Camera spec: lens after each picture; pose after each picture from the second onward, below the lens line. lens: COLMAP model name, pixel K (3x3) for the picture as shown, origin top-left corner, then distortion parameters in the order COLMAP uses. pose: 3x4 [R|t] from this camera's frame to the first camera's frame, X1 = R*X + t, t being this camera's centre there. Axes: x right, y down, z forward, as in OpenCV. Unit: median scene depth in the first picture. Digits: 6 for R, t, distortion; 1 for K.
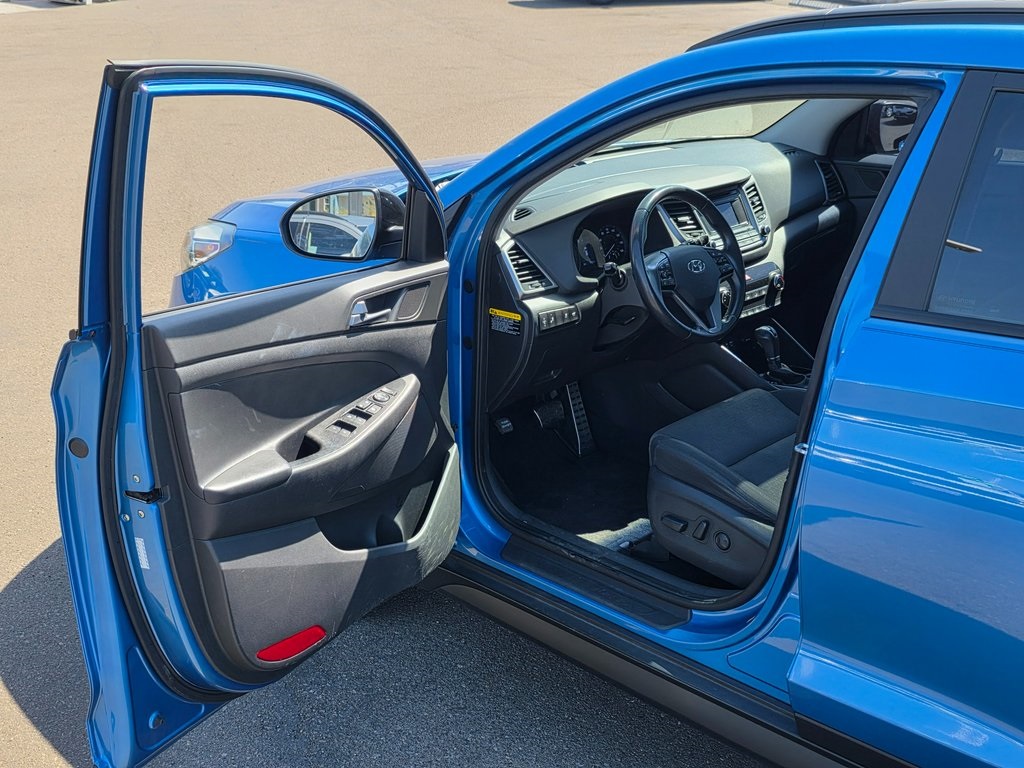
lens RADIAL K [[1212.2, 0, 512.0], [0, 1212.2, 384.0], [0, 0, 1]] dist [0.019560, -0.008772]
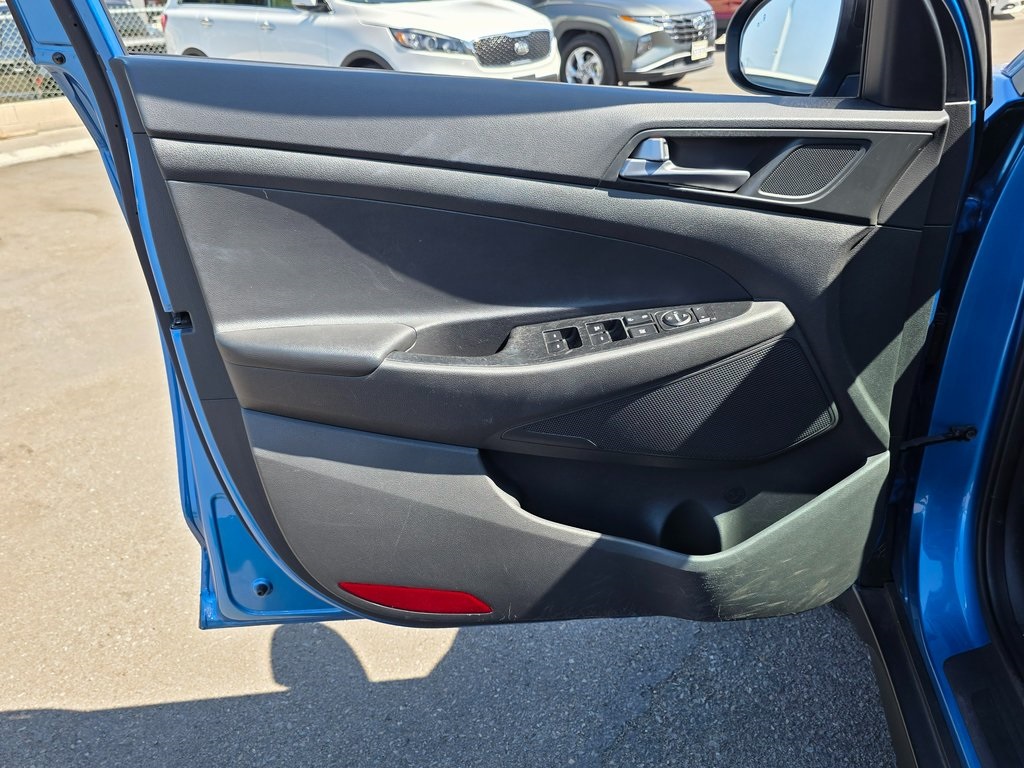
lens RADIAL K [[813.3, 0, 512.0], [0, 813.3, 384.0], [0, 0, 1]] dist [0.034222, -0.005869]
pose [[0.541977, 0.348452, -0.764750, 0.163291], [-0.252791, 0.935442, 0.247074, -0.036491], [0.801472, 0.059414, 0.595073, 0.699727]]
